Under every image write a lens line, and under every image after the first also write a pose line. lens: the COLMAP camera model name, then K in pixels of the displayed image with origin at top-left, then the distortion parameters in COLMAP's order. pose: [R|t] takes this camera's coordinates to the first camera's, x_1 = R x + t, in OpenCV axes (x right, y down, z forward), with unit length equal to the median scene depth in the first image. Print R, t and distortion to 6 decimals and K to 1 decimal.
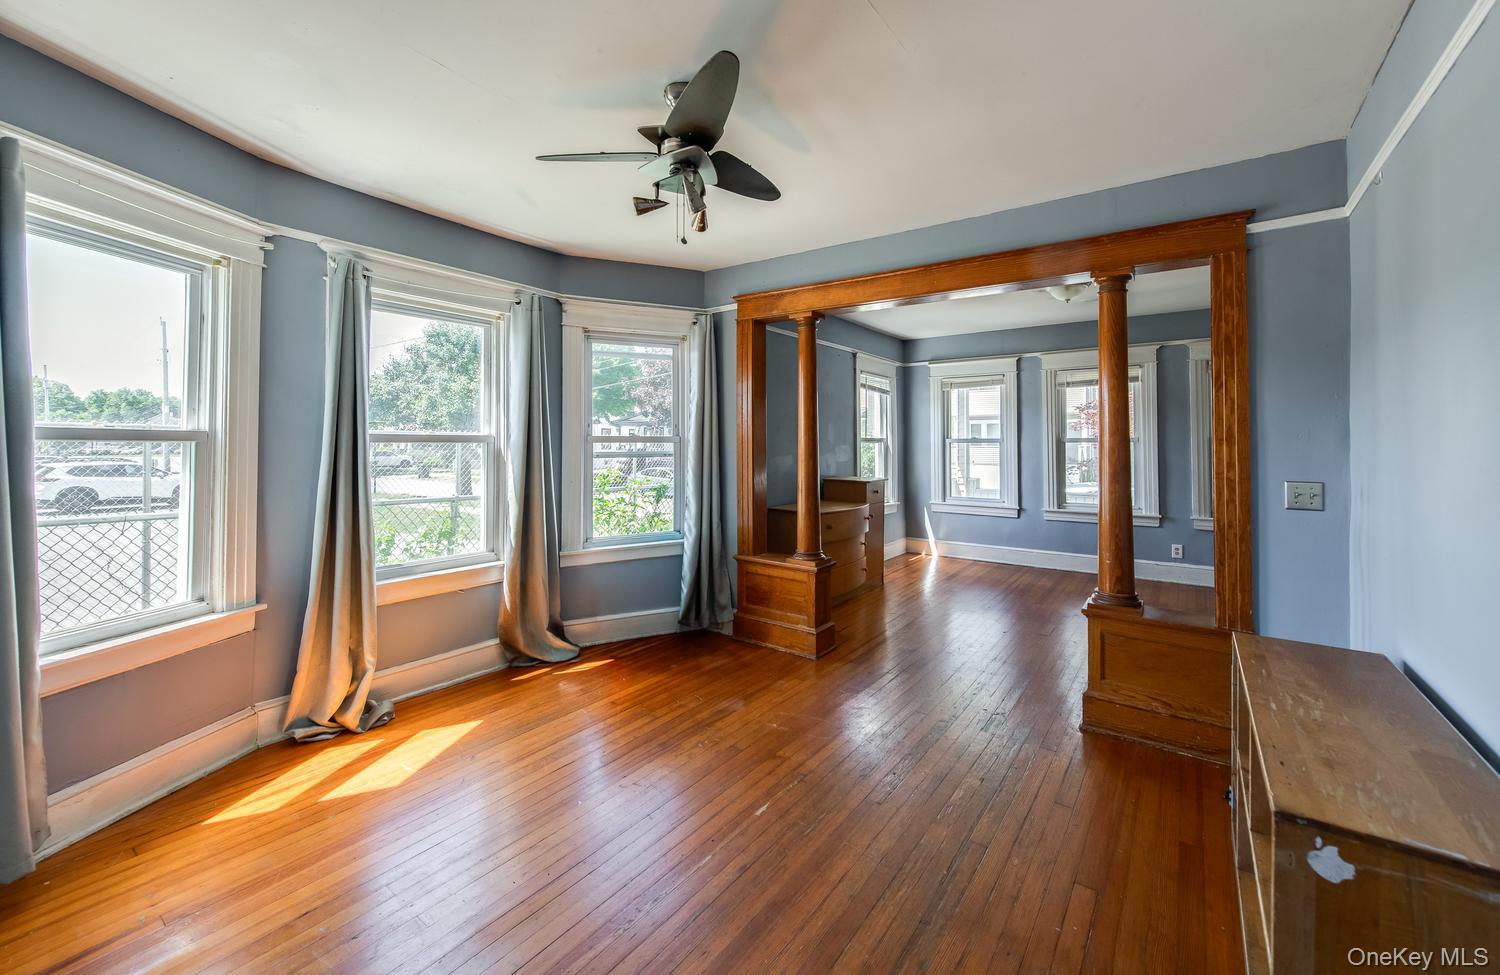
lens RADIAL K [[601.8, 0, 752.8], [0, 601.8, 431.5], [0, 0, 1]] dist [-0.000242, -0.000115]
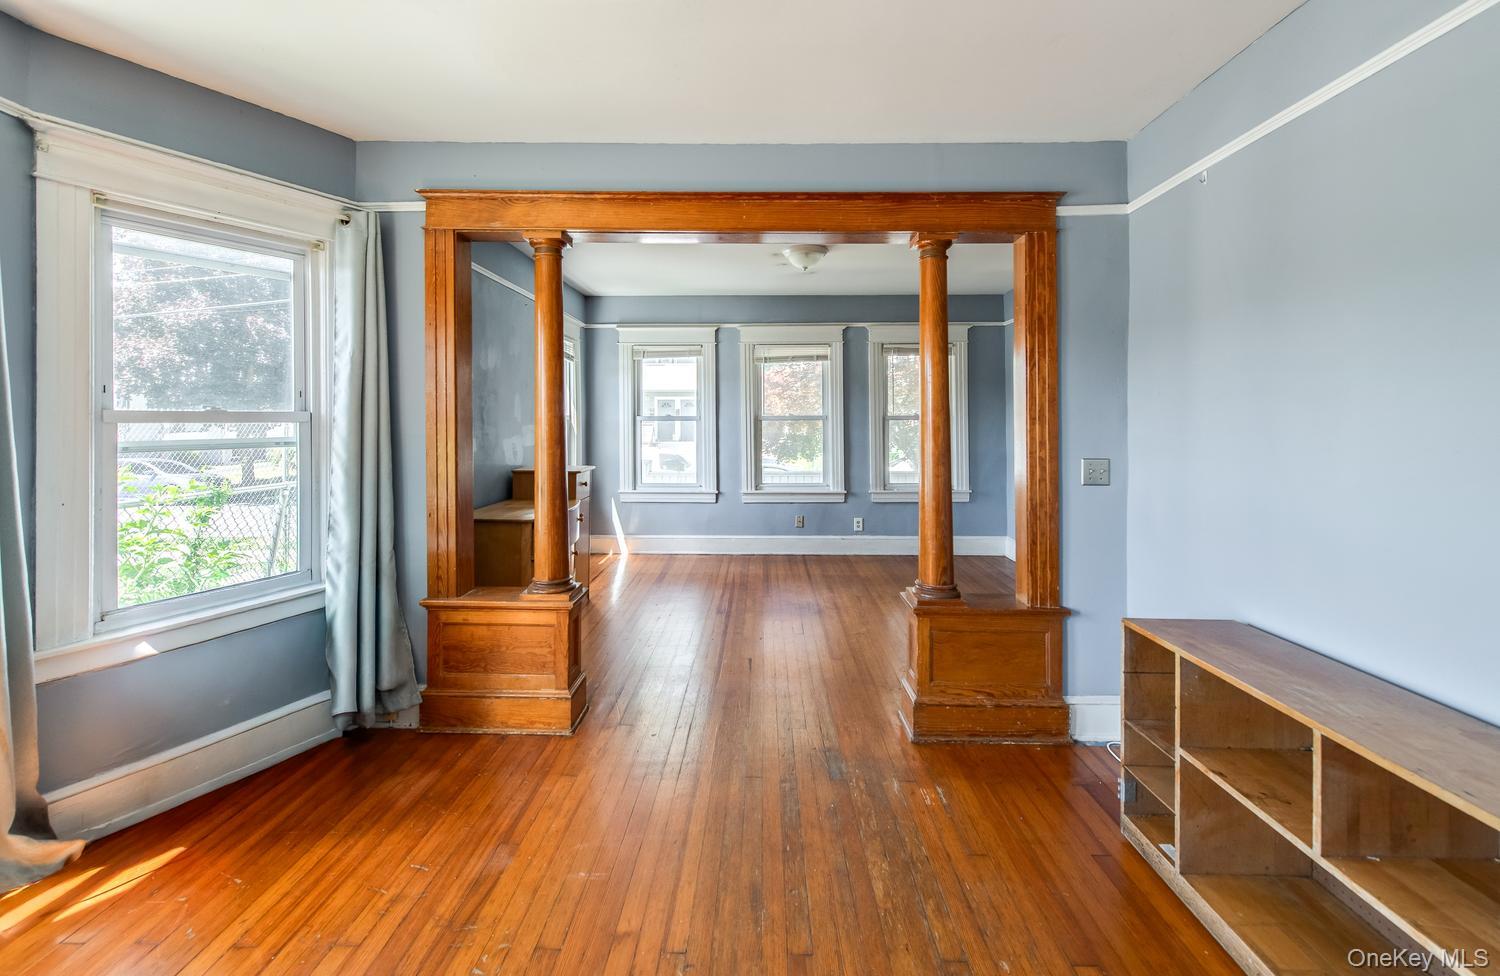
lens RADIAL K [[662.7, 0, 753.2], [0, 662.7, 417.3], [0, 0, 1]] dist [0.016950, -0.010726]
pose [[0.817675, 0.001078, 0.575679, -0.152883], [-0.009713, 0.999882, 0.011924, 0.001586], [-0.575598, -0.015342, 0.817589, 0.236591]]
